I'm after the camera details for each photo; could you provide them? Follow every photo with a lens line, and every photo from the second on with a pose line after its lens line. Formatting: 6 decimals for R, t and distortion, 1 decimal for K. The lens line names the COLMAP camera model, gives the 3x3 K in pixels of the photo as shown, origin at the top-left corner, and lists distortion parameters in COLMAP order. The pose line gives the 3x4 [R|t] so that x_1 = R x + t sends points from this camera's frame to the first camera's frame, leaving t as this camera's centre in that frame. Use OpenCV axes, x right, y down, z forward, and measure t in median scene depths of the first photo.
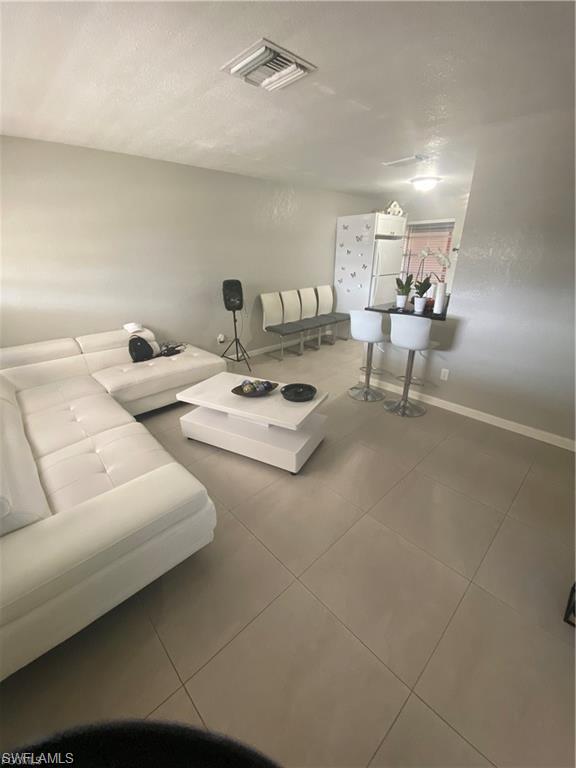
lens RADIAL K [[315.3, 0, 288.0], [0, 315.3, 384.0], [0, 0, 1]] dist [0.000384, 0.000009]
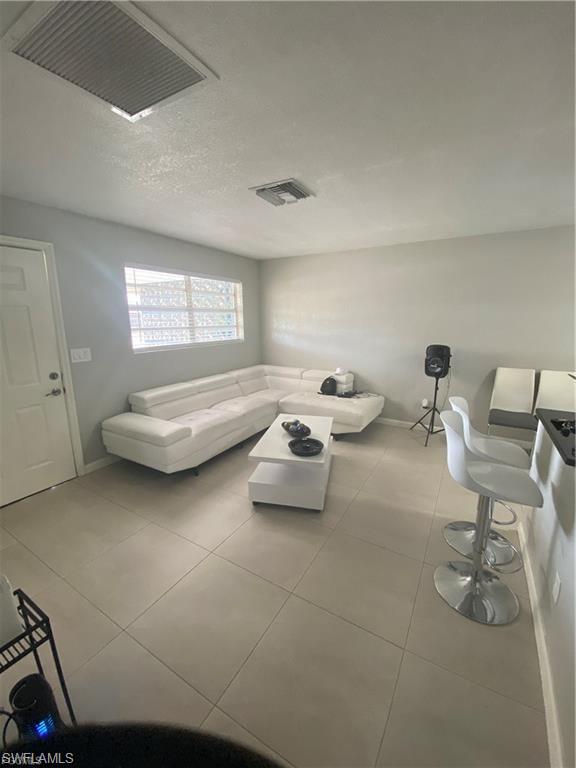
lens RADIAL K [[315.3, 0, 288.0], [0, 315.3, 384.0], [0, 0, 1]] dist [0.000384, 0.000009]
pose [[0.271696, 0.203539, -0.940613, 0.577652], [-0.367676, 0.925191, 0.093999, -0.145632], [0.889379, 0.320301, 0.326207, 0.334222]]
